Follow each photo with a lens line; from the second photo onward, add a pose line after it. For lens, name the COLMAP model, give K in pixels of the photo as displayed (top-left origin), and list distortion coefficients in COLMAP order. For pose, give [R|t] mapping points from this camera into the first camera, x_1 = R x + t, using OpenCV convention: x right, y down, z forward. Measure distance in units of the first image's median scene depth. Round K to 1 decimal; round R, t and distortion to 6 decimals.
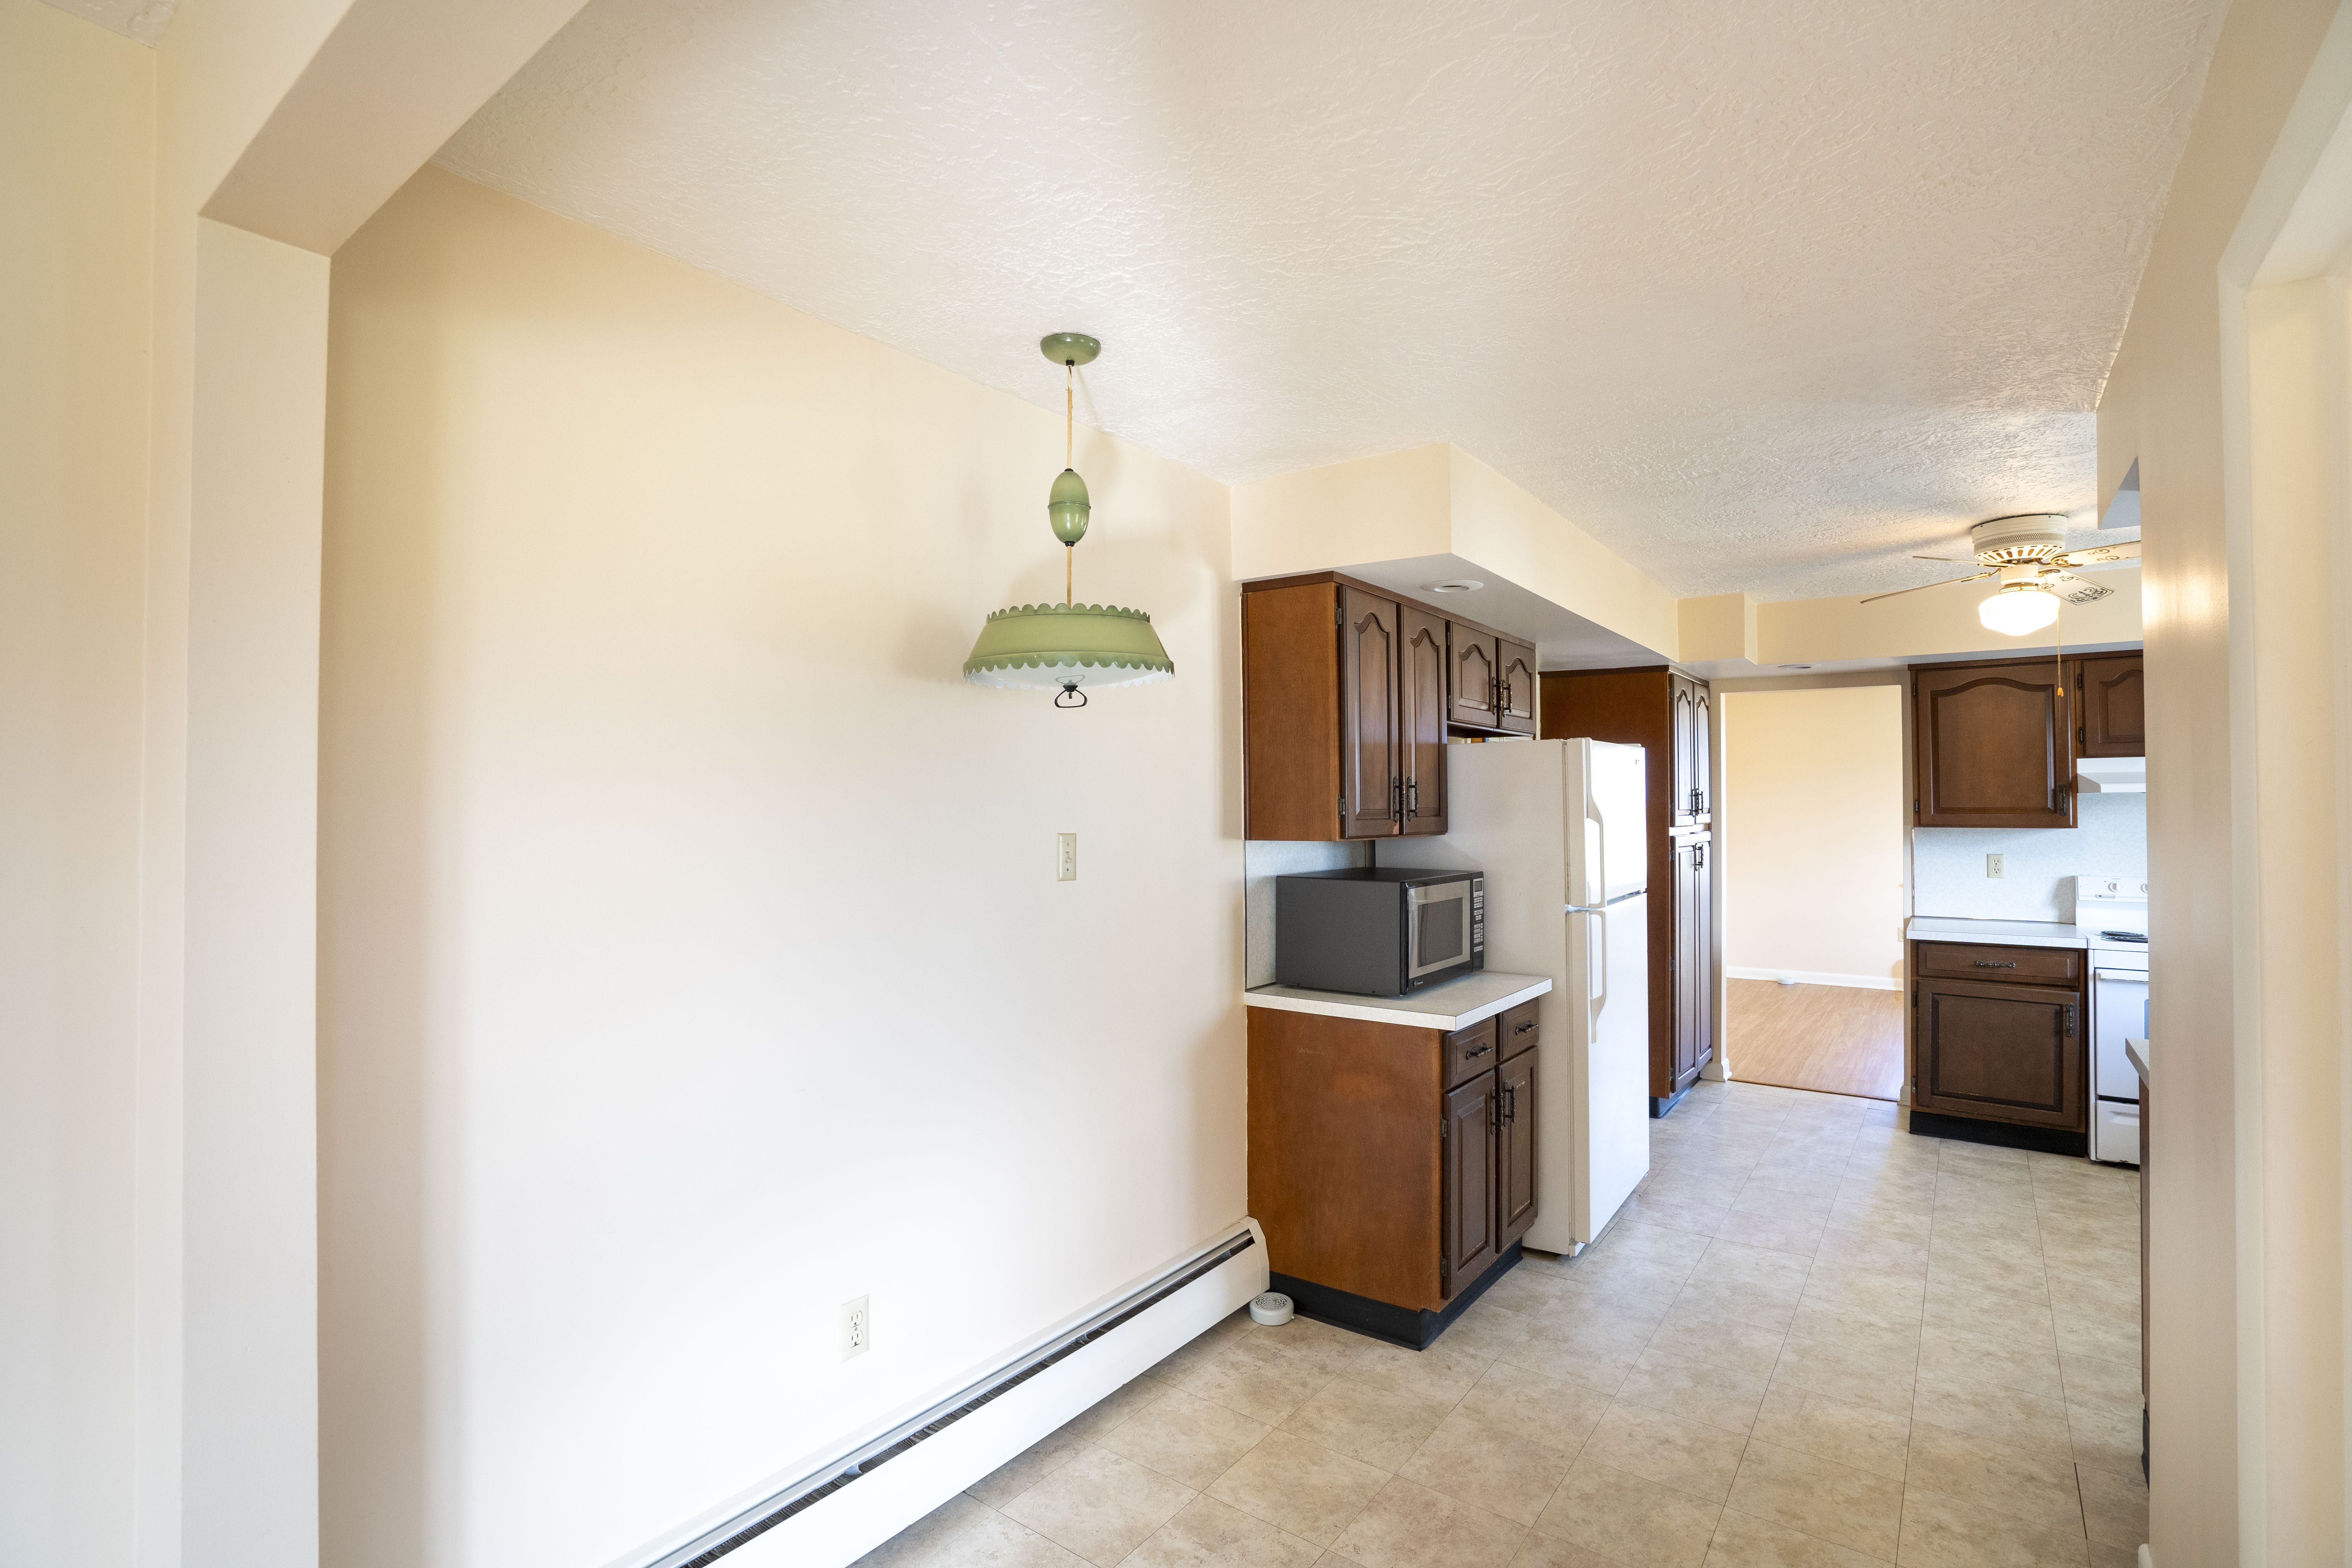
lens RADIAL K [[1089.1, 0, 1172.8], [0, 1089.1, 785.8], [0, 0, 1]] dist [-0.058107, 0.021086]
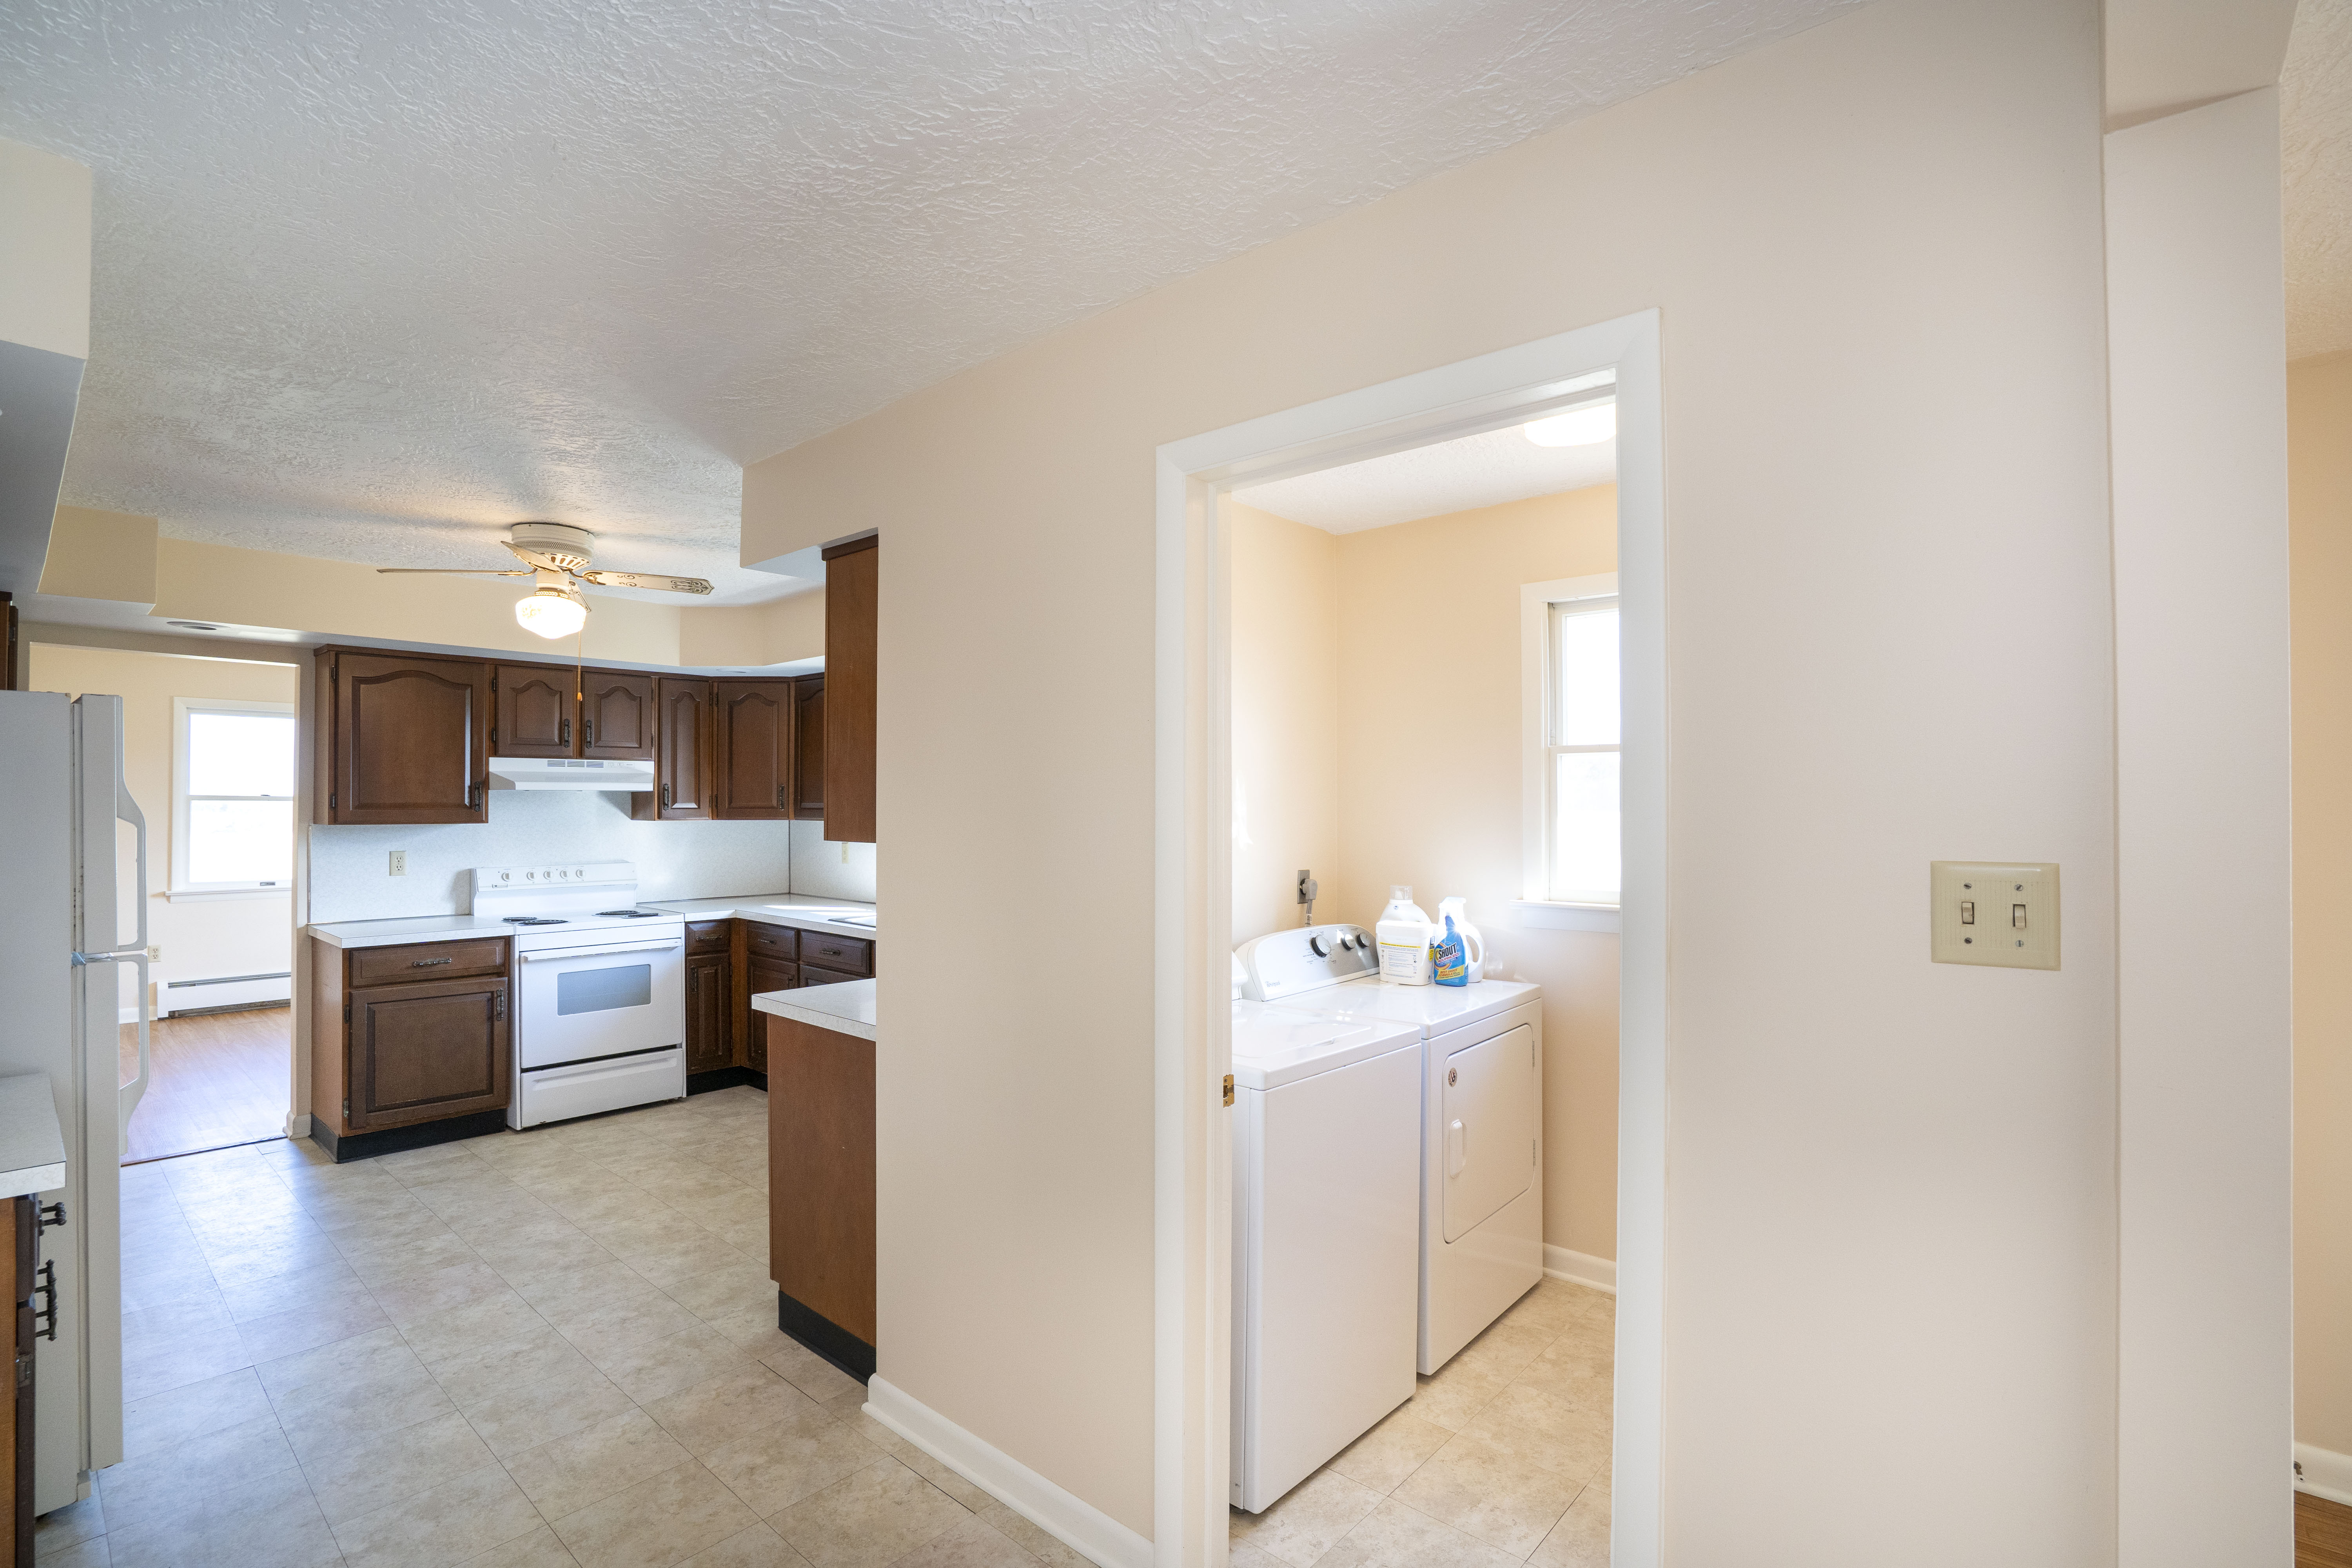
lens RADIAL K [[1089.1, 0, 1178.2], [0, 1089.1, 790.2], [0, 0, 1]] dist [-0.058107, 0.021086]
pose [[0.076881, 0.013030, 0.996955, -0.189875], [-0.020126, 0.999731, -0.011514, 0.006822], [-0.996837, -0.019180, 0.077123, 0.280526]]
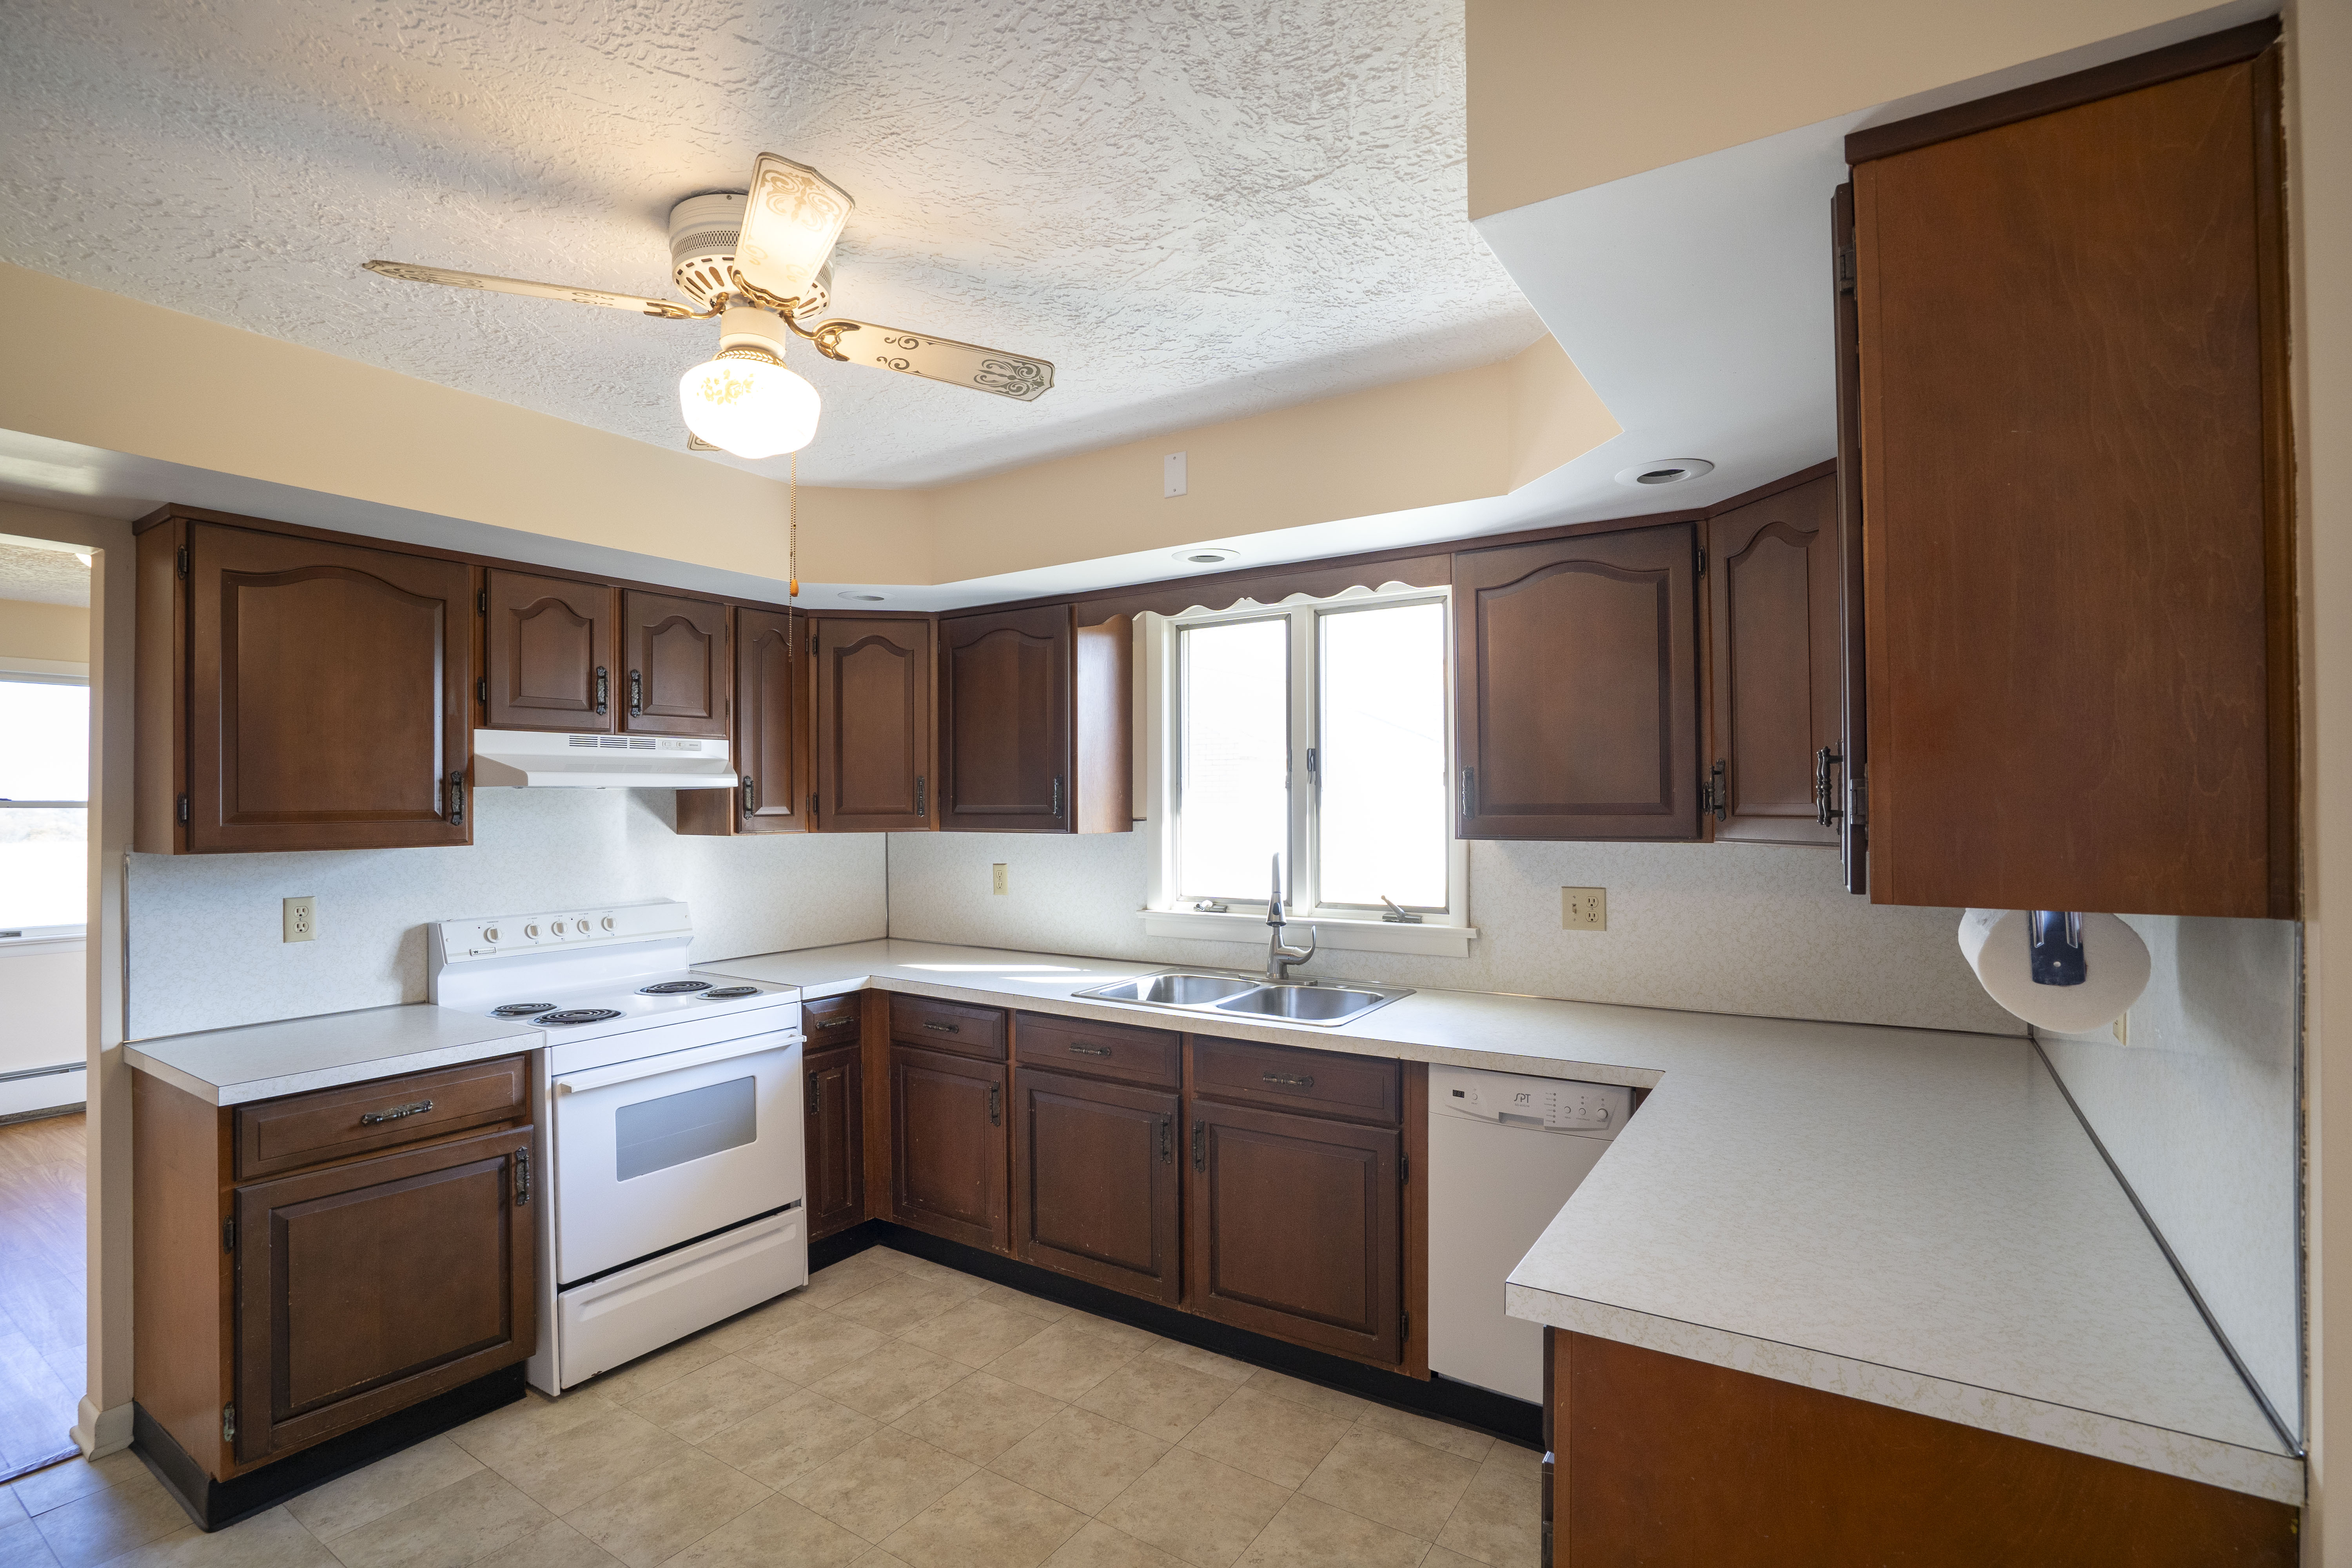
lens RADIAL K [[1089.1, 0, 1176.0], [0, 1089.1, 793.1], [0, 0, 1]] dist [-0.058107, 0.021086]
pose [[-0.064472, 0.010187, 0.997868, 0.278069], [-0.013496, 0.999848, -0.011079, 0.014680], [-0.997828, -0.014181, -0.064324, 0.784639]]
